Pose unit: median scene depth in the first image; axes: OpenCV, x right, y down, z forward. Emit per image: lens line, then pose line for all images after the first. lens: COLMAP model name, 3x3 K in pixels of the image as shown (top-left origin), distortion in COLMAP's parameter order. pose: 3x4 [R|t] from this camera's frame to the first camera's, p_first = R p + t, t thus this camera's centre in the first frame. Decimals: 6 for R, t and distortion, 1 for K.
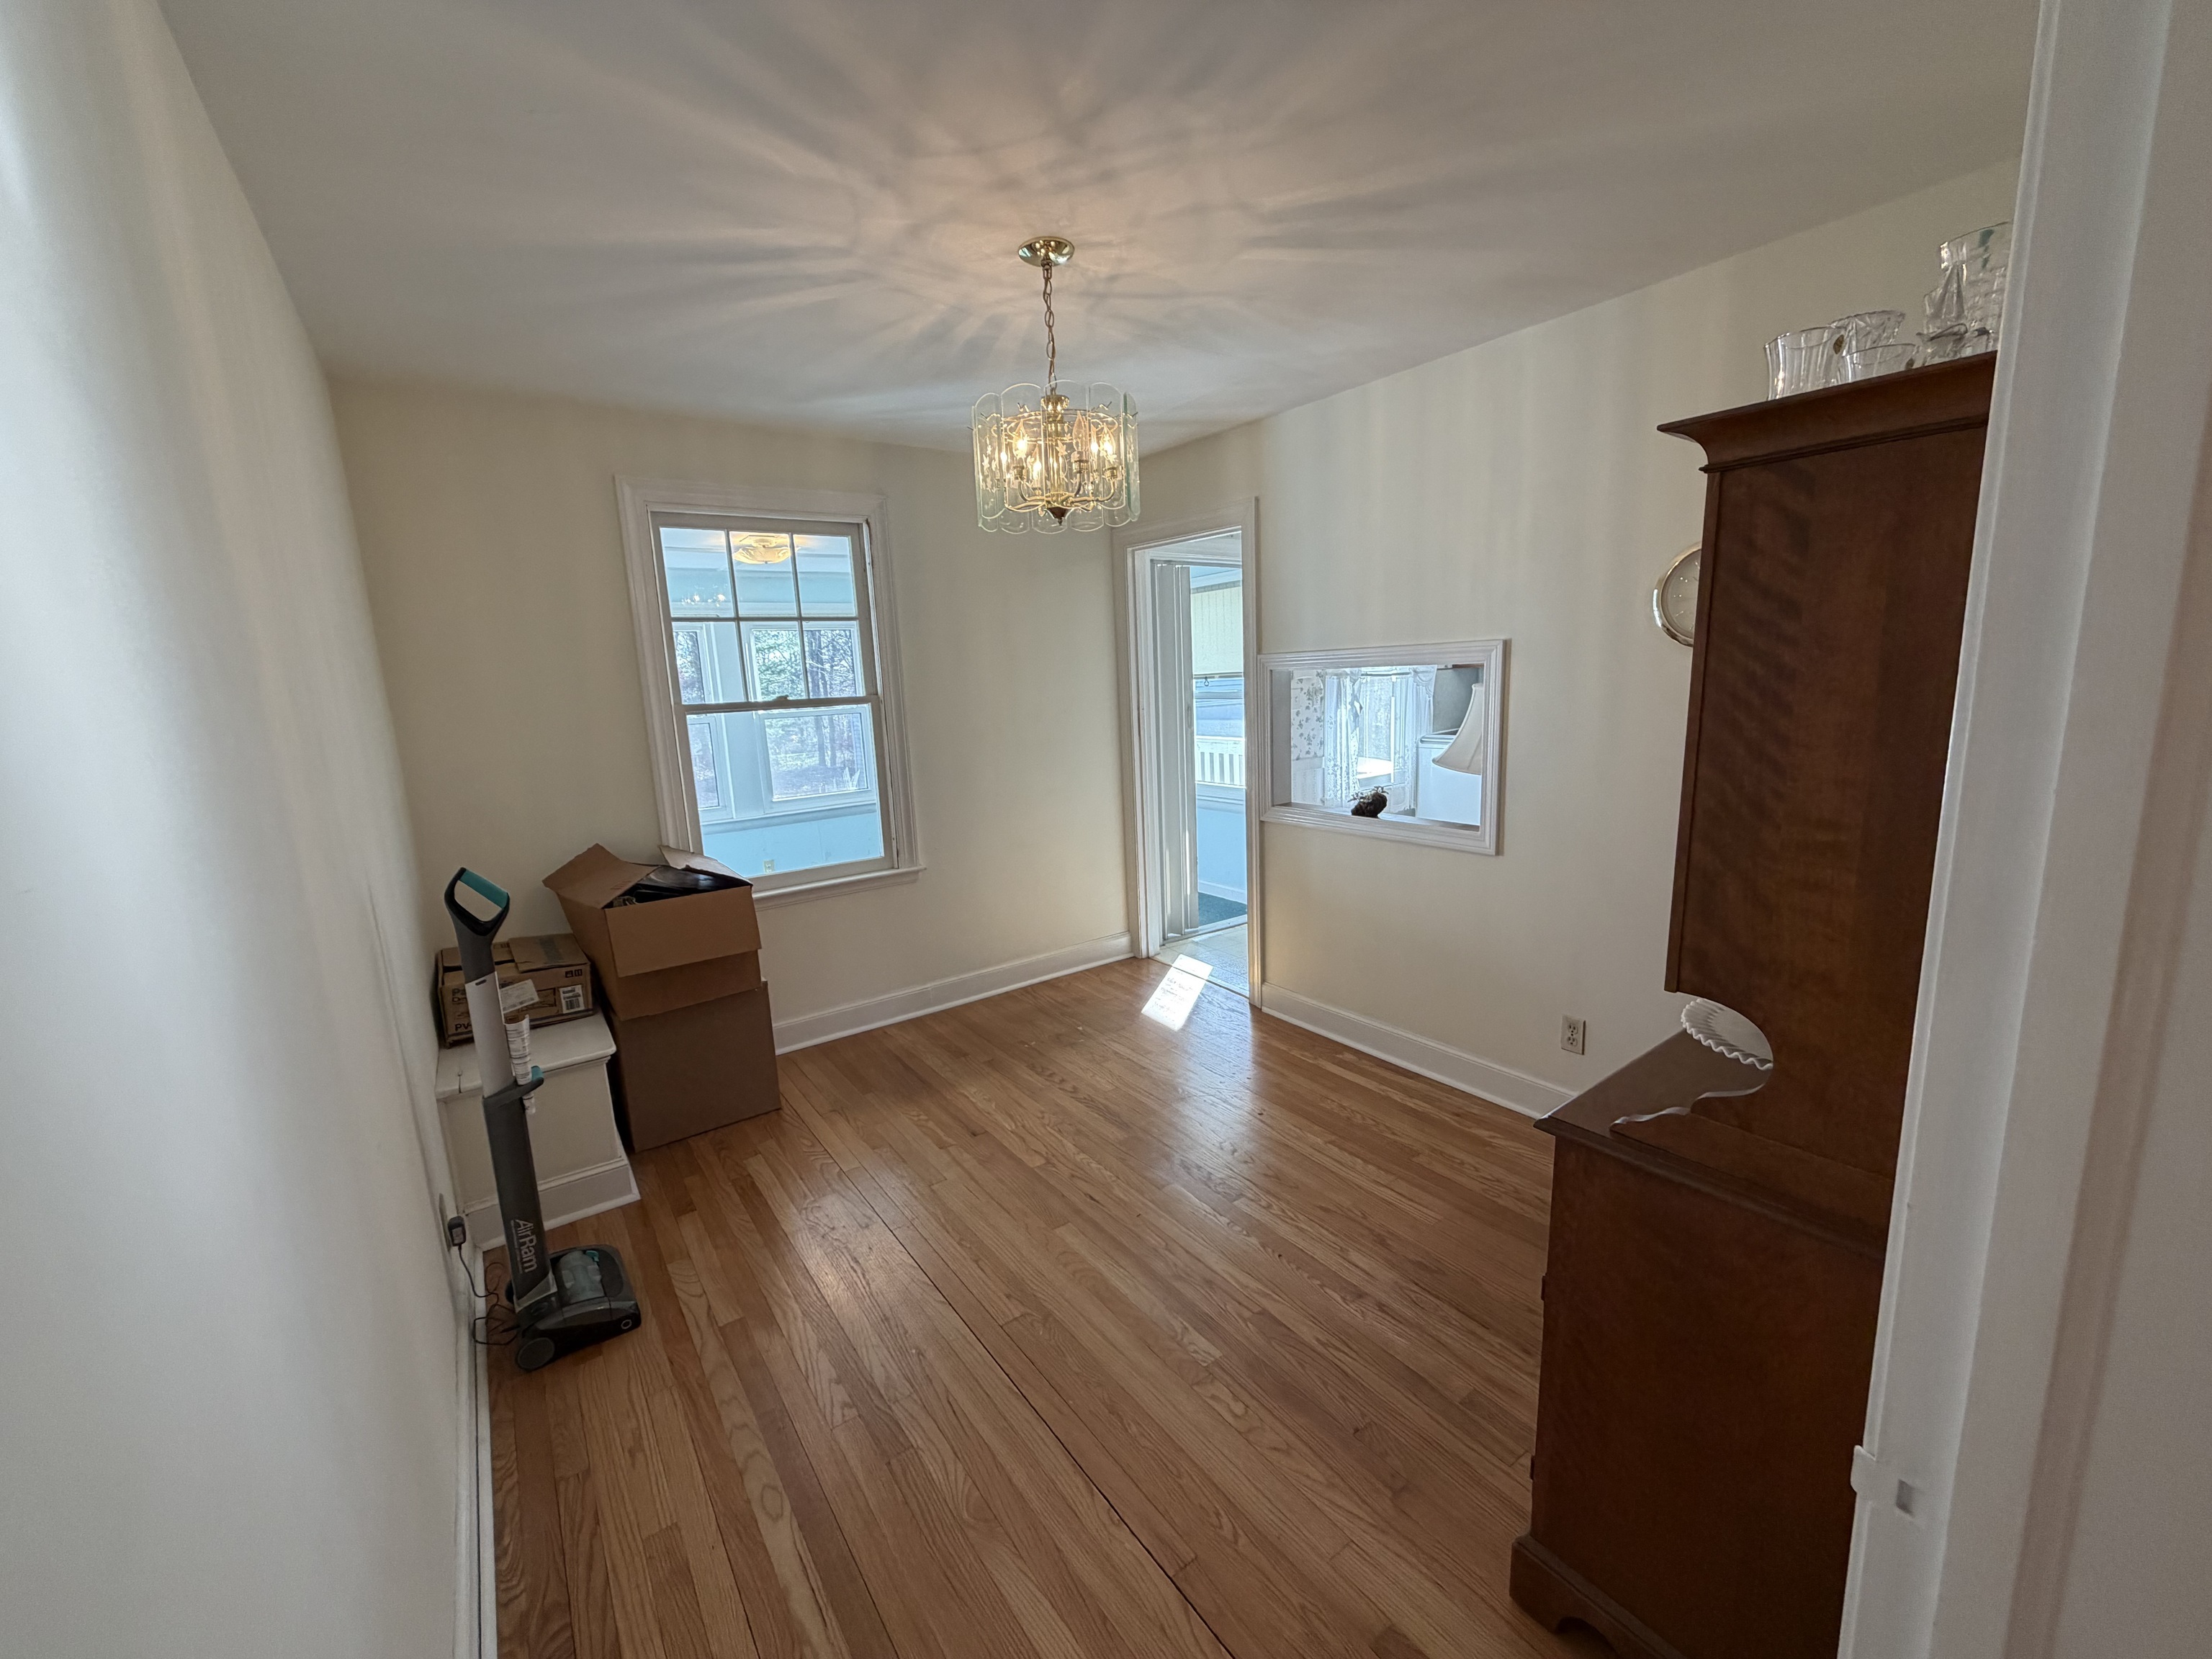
lens RADIAL K [[877.7, 0, 1097.0], [0, 877.7, 834.9], [0, 0, 1]] dist [0.000329, -0.000434]
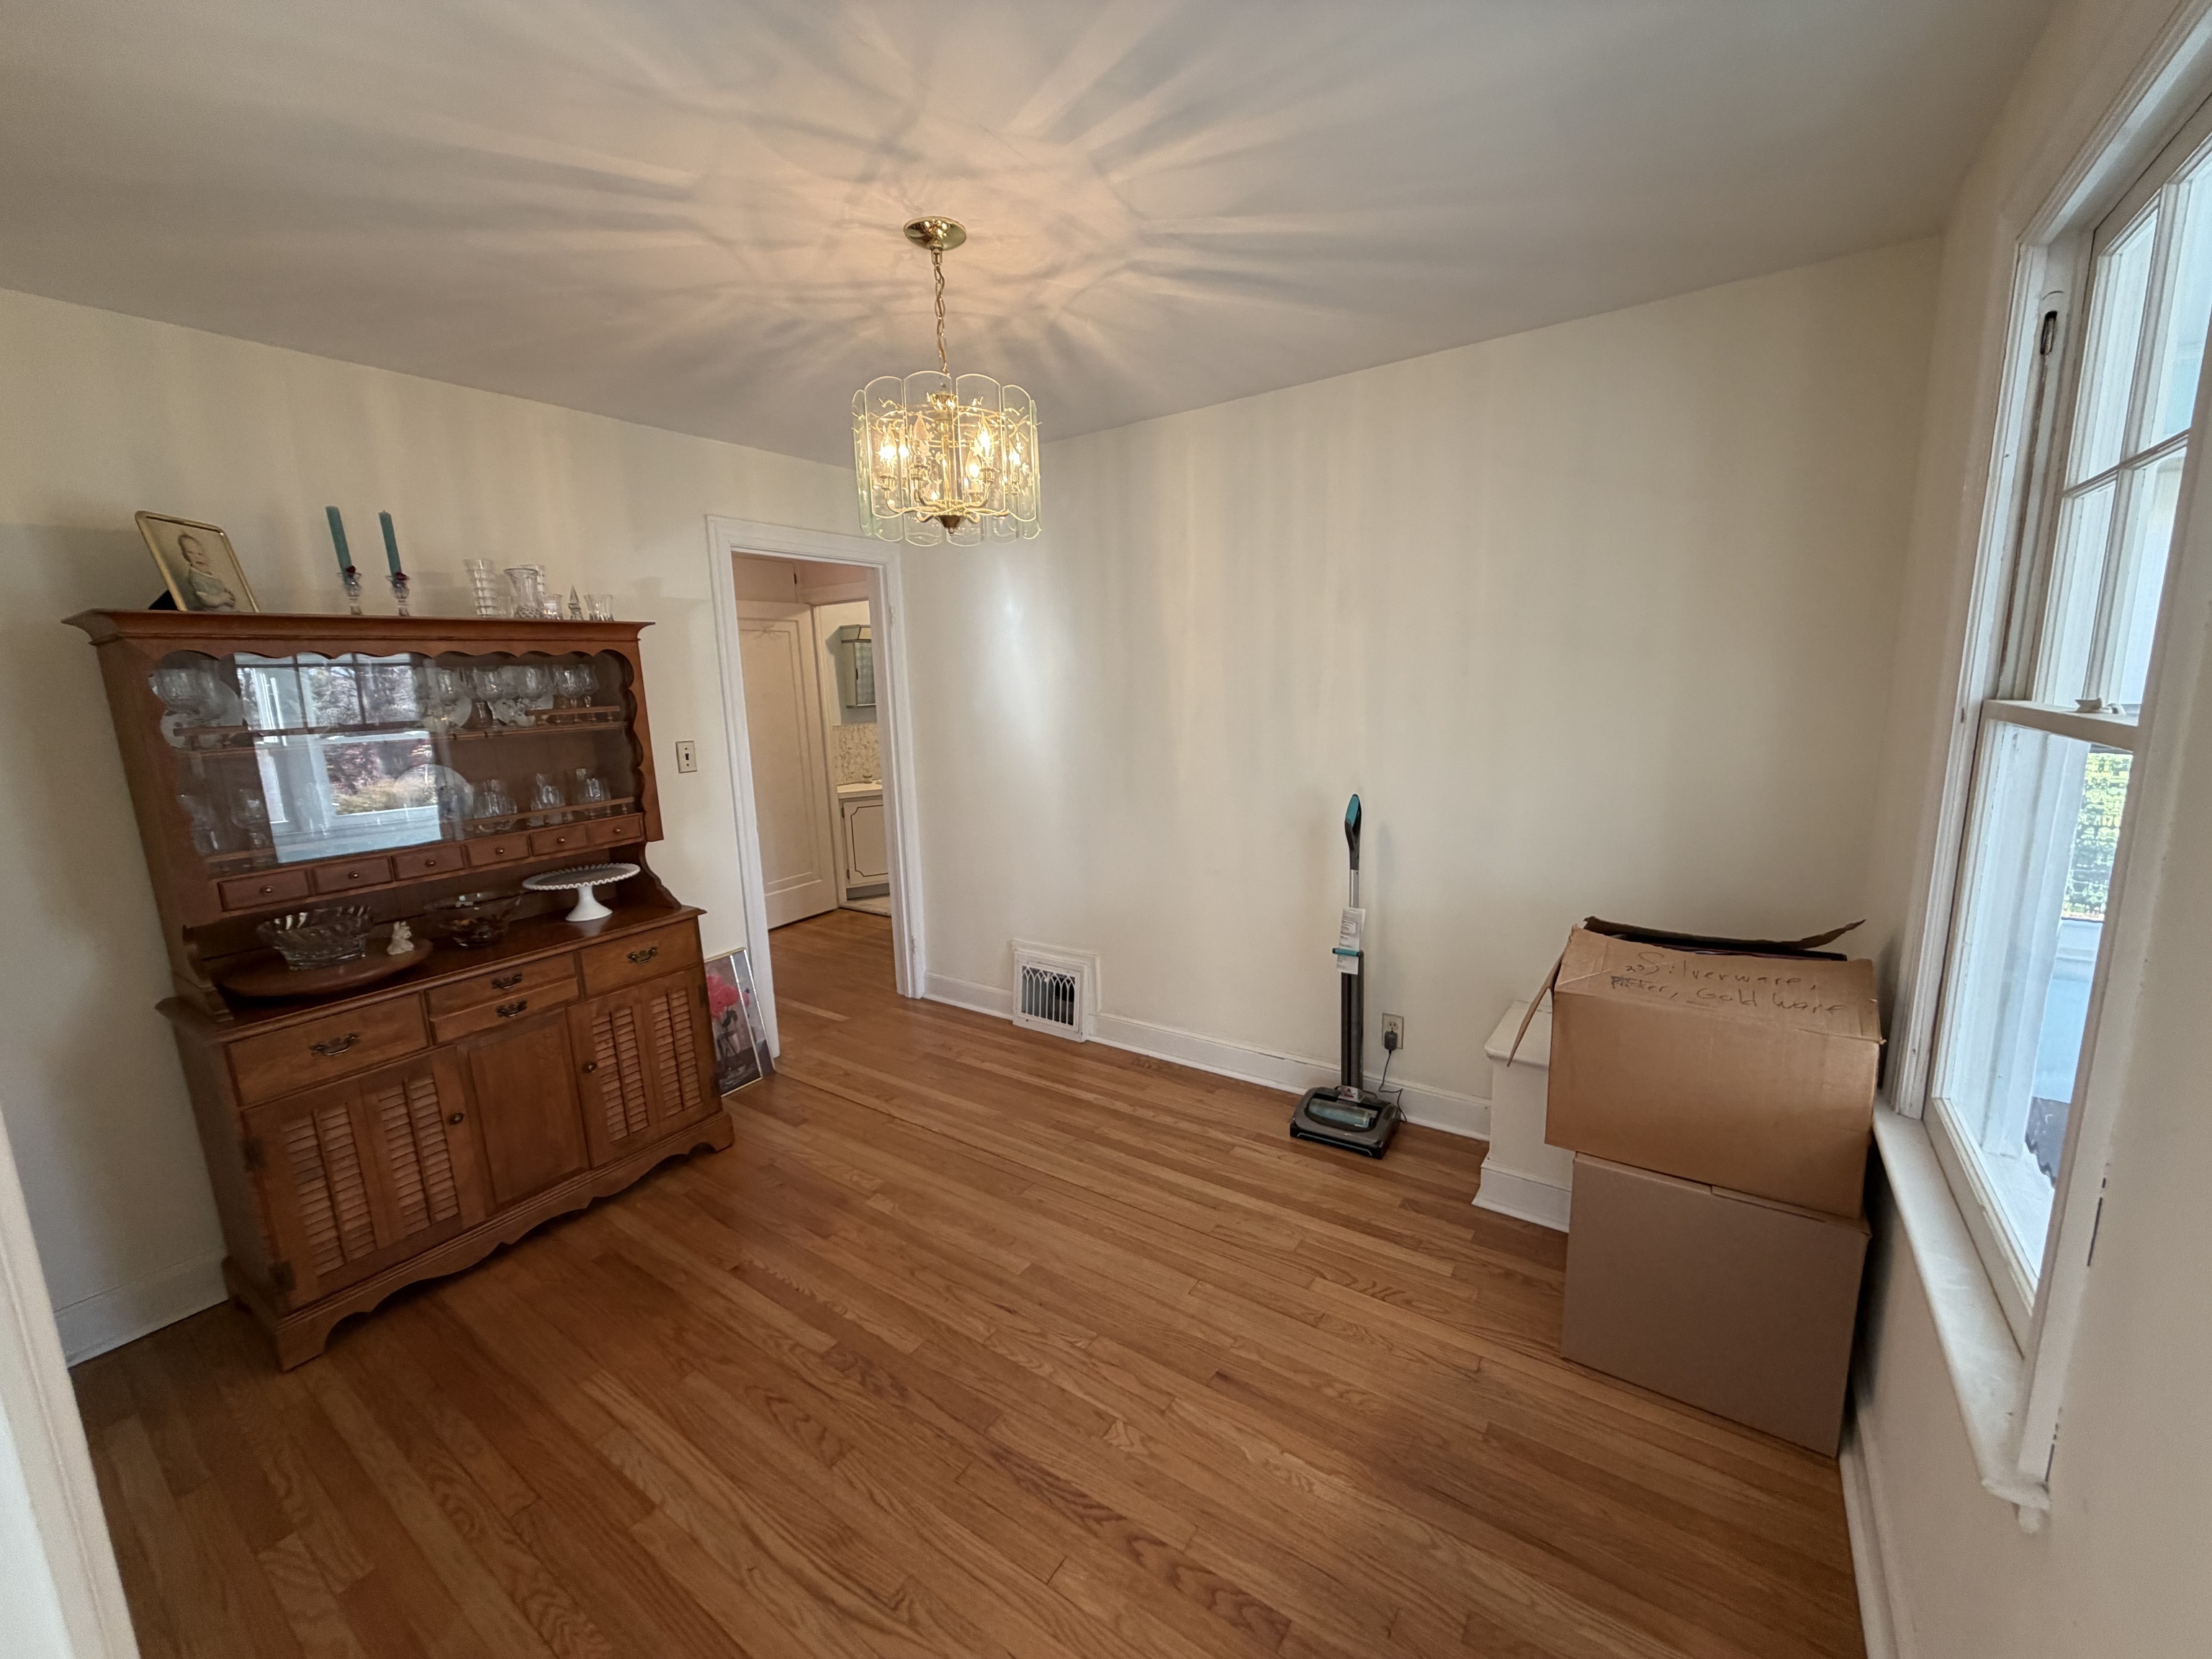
lens RADIAL K [[877.7, 0, 1090.9], [0, 877.7, 832.4], [0, 0, 1]] dist [0.000329, -0.000434]
pose [[-0.942678, 0.130128, -0.307287, 0.115572], [0.016083, 0.937482, 0.347661, -0.308460], [0.333317, 0.322790, -0.885837, 1.582597]]
